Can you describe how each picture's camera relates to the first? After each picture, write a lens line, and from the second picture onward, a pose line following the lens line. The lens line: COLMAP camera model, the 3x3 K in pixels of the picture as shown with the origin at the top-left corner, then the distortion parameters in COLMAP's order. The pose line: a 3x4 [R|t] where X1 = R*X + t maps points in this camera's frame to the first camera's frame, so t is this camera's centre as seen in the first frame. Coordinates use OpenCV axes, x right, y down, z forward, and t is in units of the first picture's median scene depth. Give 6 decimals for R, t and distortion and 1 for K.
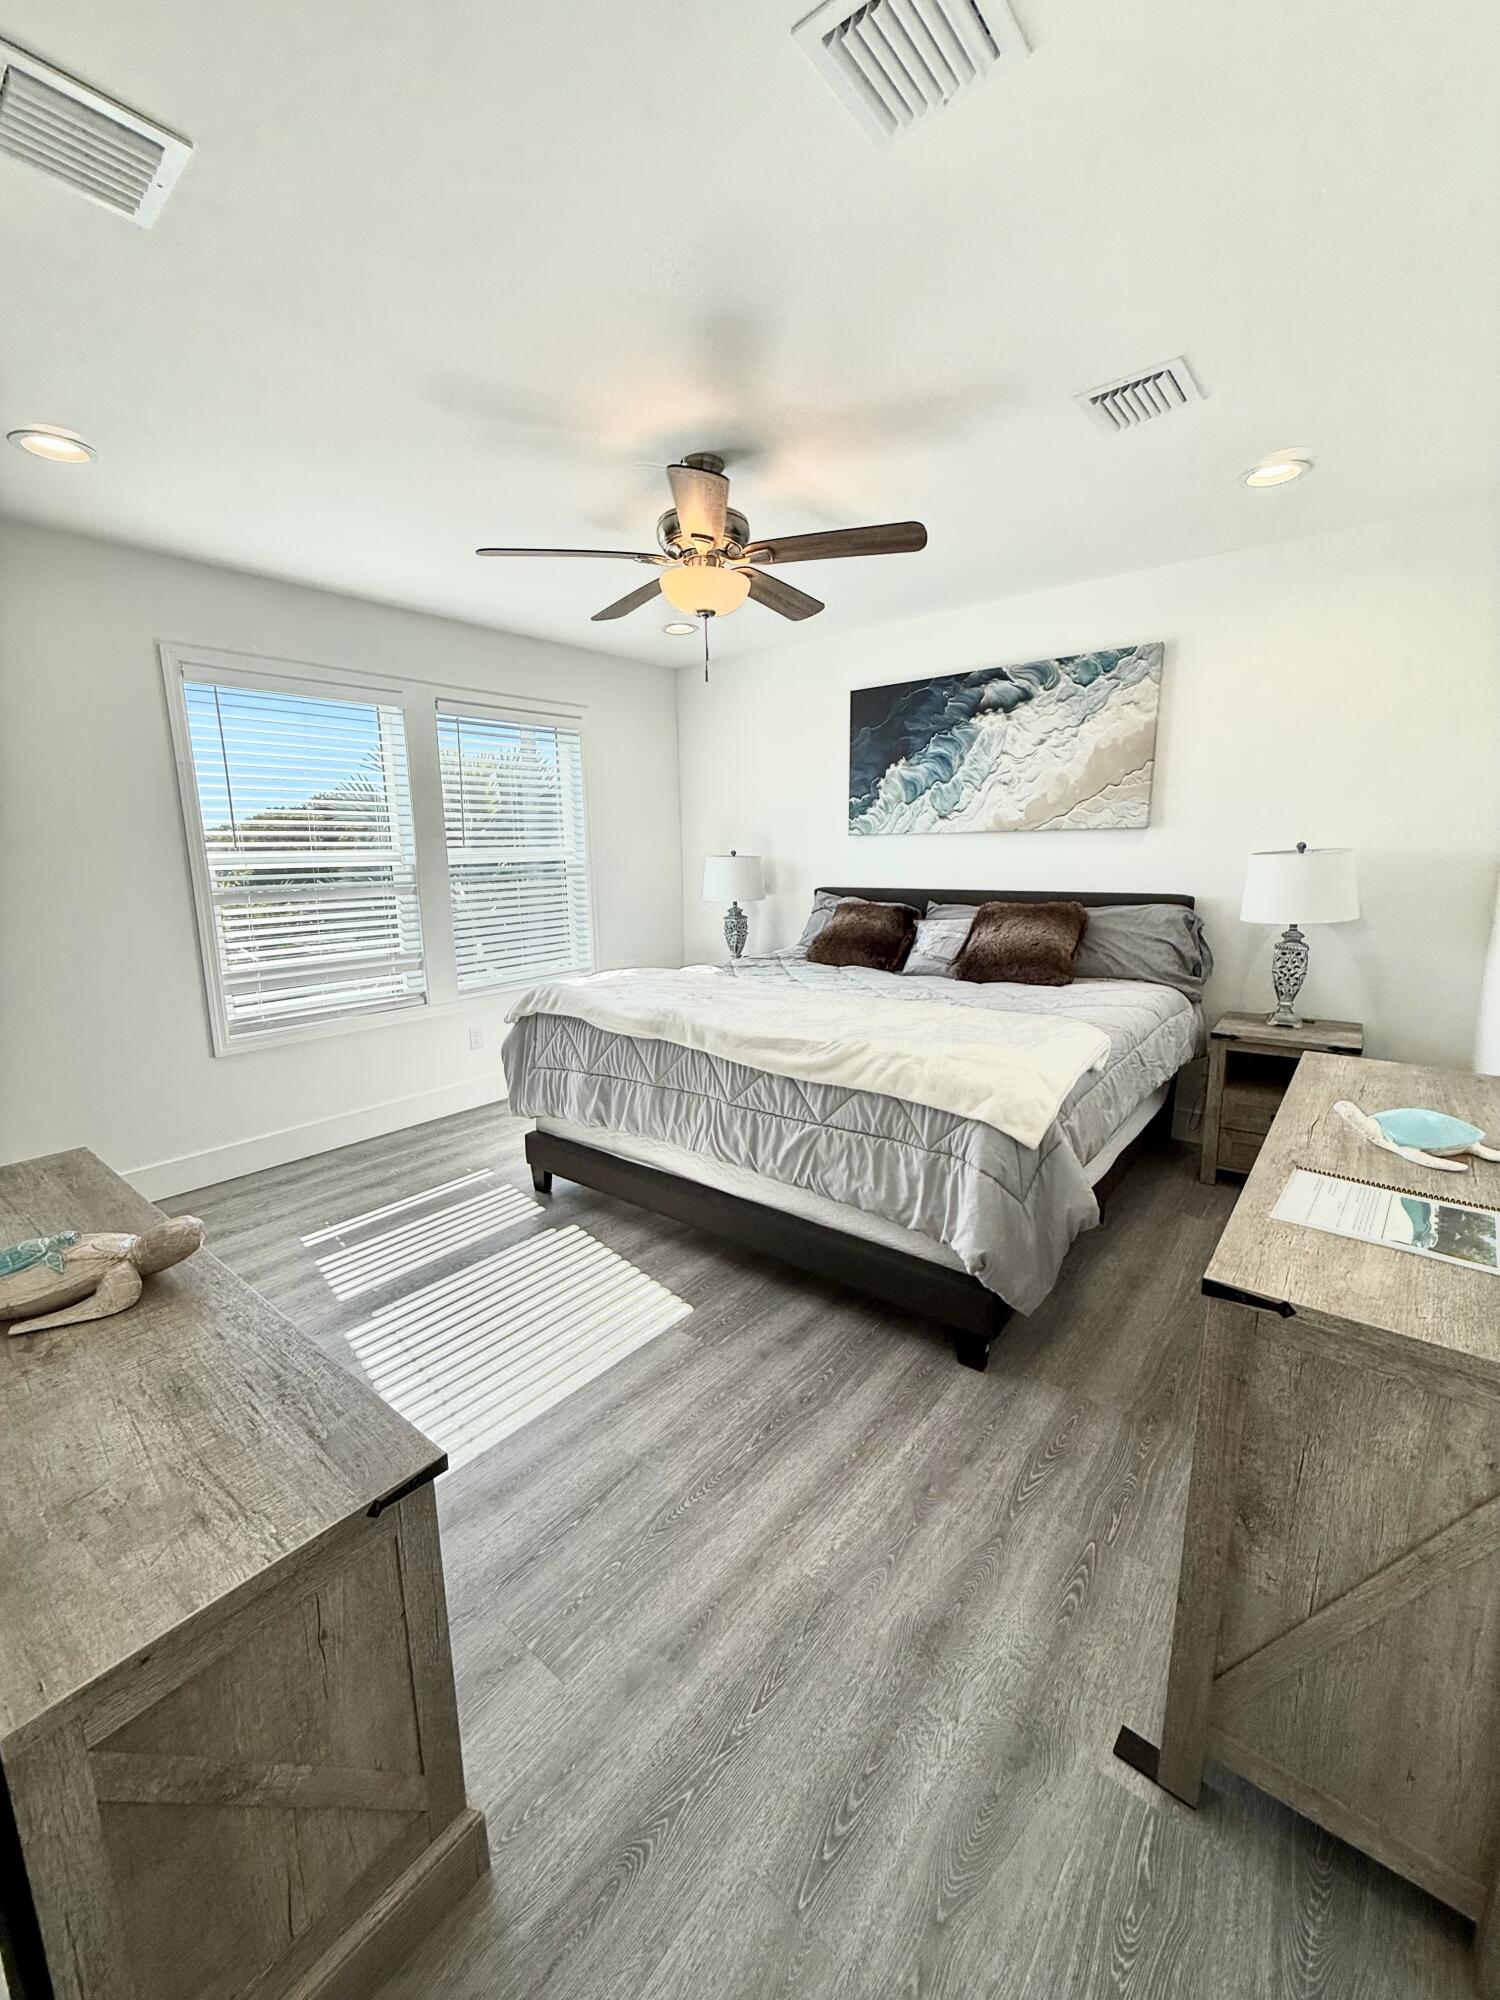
lens RADIAL K [[793.0, 0, 755.8], [0, 793.0, 1000.5], [0, 0, 1]] dist [-0.003757, 0.000852]
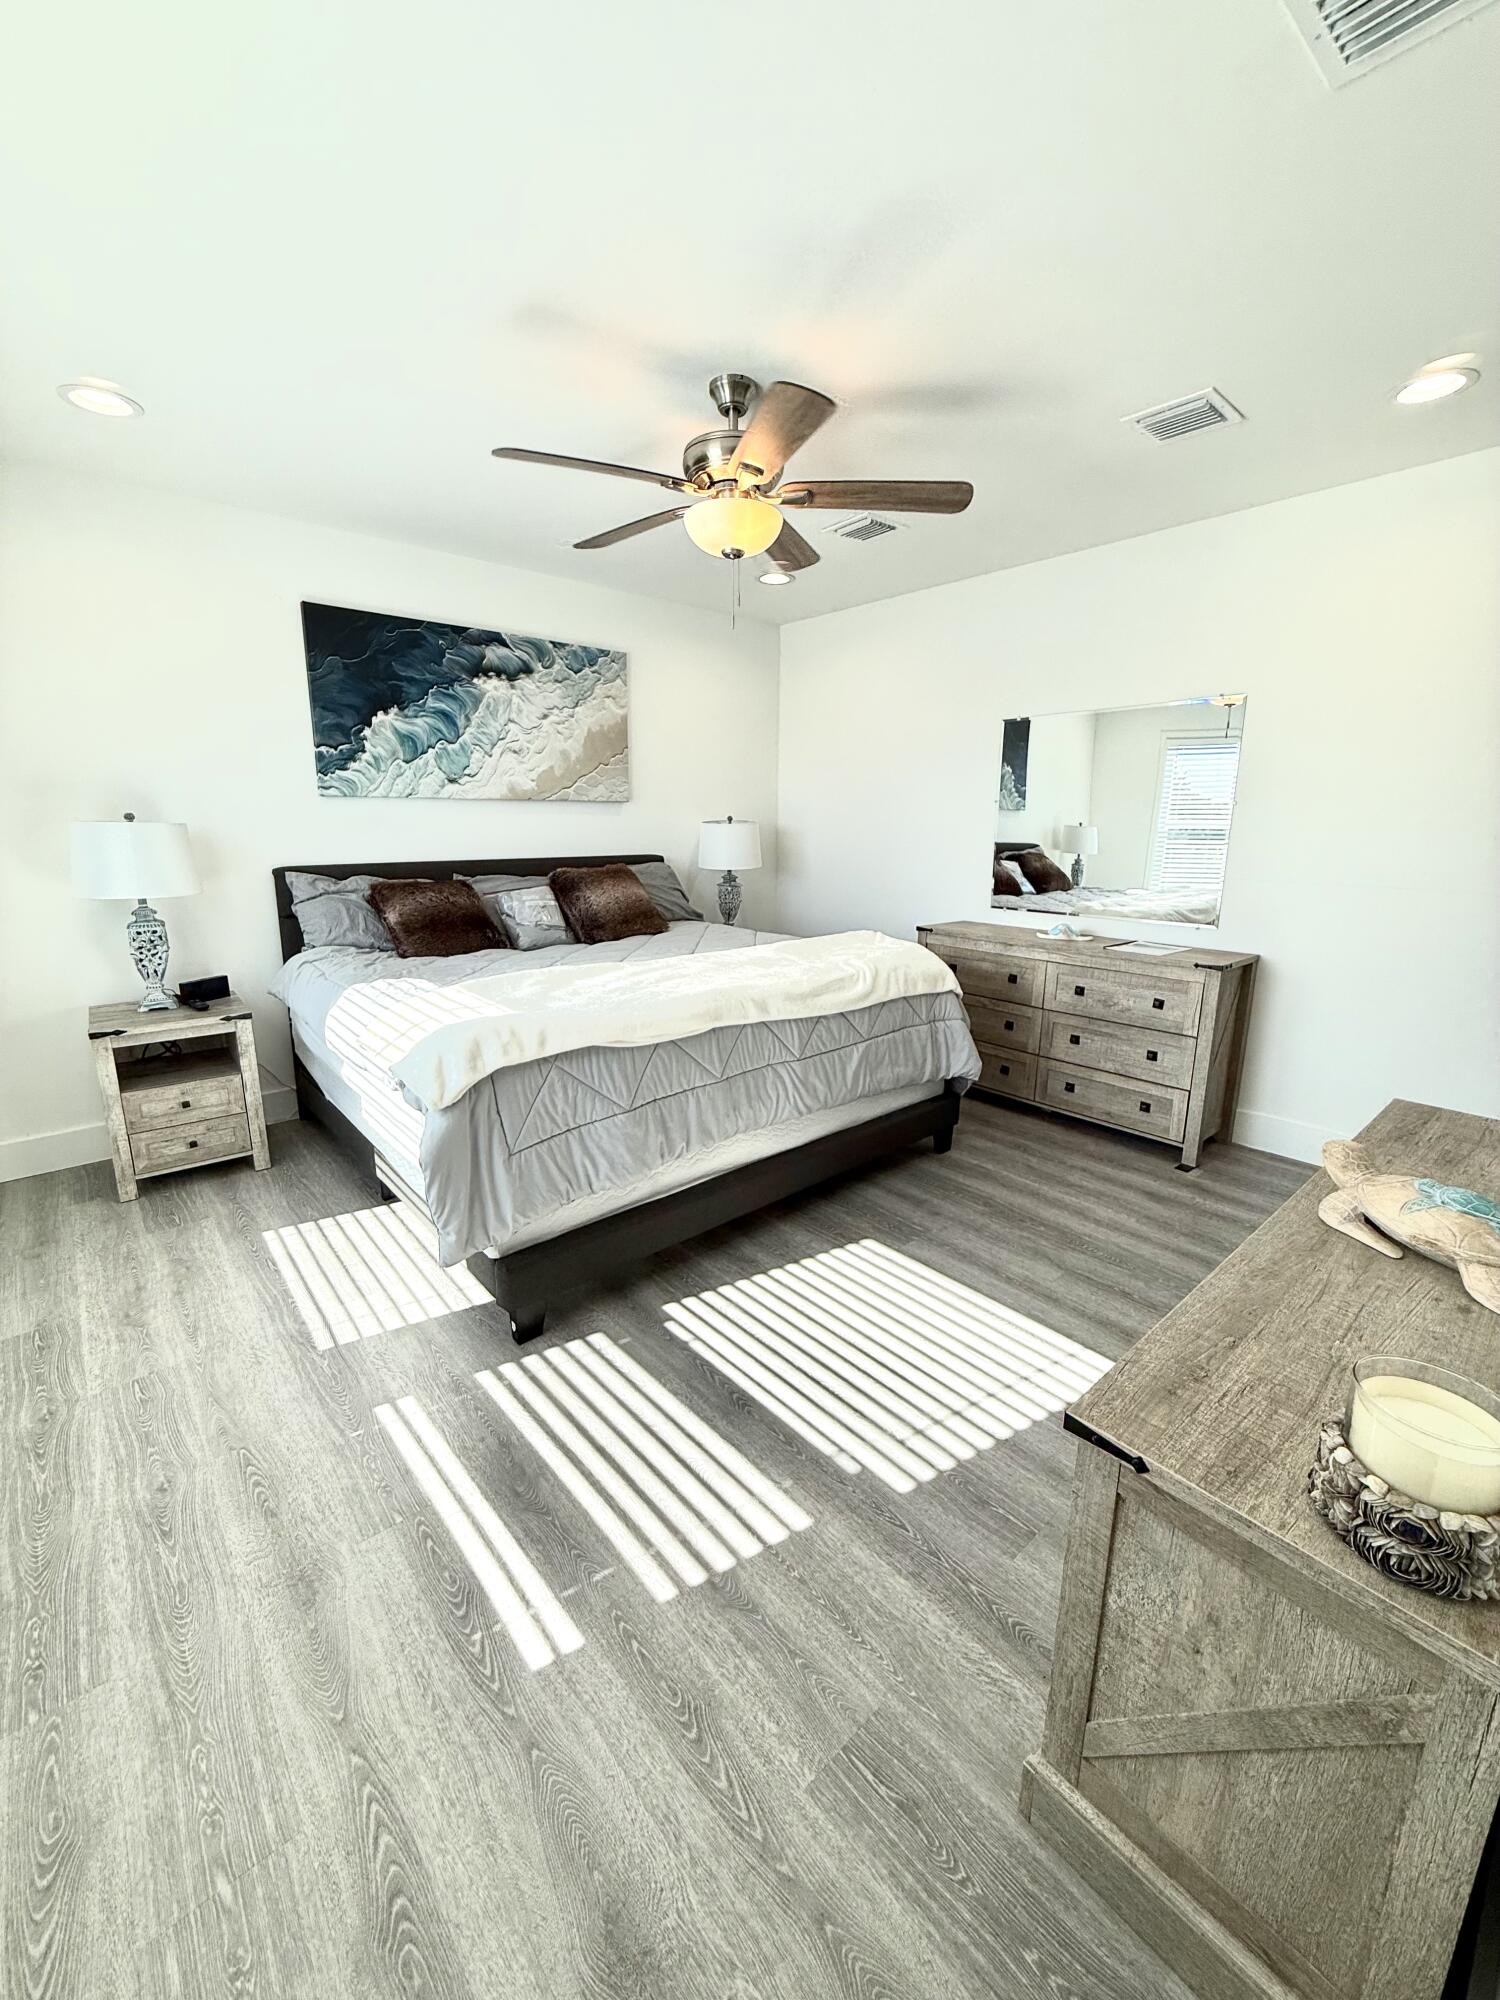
lens RADIAL K [[793.0, 0, 755.3], [0, 793.0, 993.6], [0, 0, 1]] dist [-0.003757, 0.000852]
pose [[0.178165, -0.197667, 0.963943, -0.682337], [0.178220, 0.969896, 0.165947, -0.090147], [-0.967727, 0.142228, 0.208029, 0.550175]]
